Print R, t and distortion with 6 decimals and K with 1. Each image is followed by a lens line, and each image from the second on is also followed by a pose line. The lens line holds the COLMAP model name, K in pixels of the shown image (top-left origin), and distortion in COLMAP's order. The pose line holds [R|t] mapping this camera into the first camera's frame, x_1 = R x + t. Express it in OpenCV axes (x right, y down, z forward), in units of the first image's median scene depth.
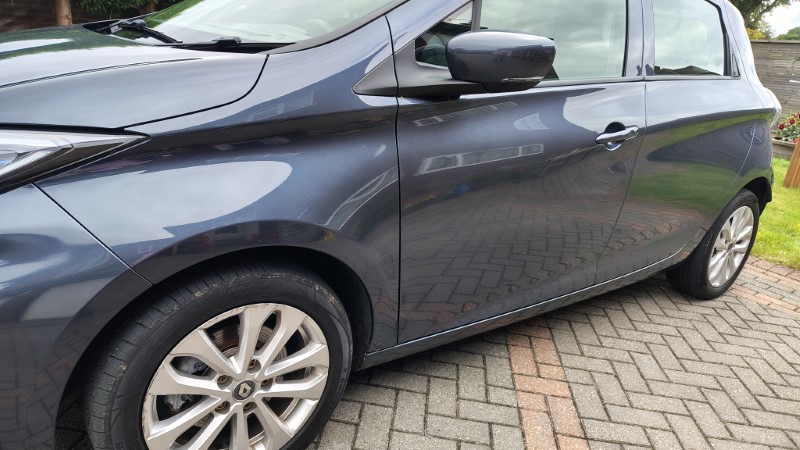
lens RADIAL K [[550.8, 0, 399.2], [0, 550.8, 222.2], [0, 0, 1]] dist [0.041137, -0.055533]
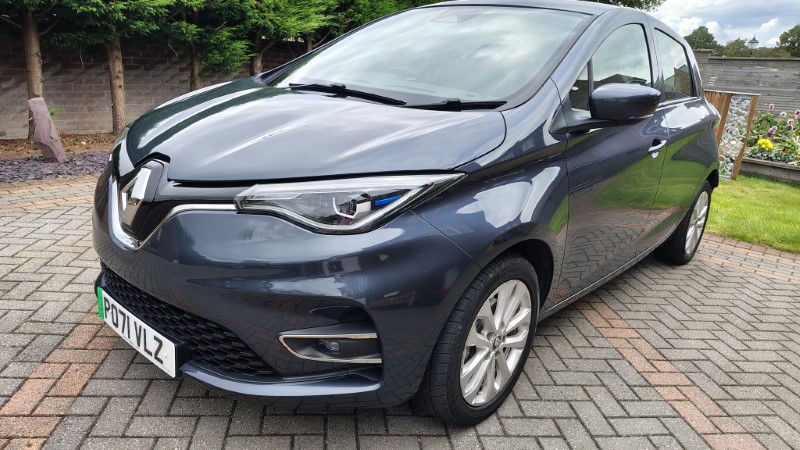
lens RADIAL K [[558.7, 0, 400.0], [0, 558.7, 225.0], [0, 0, 1]] dist [0.042354, -0.061996]
pose [[0.976519, -0.088694, 0.196328, -0.490122], [0.091455, 0.995797, -0.005021, -0.011143], [-0.195058, 0.022858, 0.980525, -0.245140]]
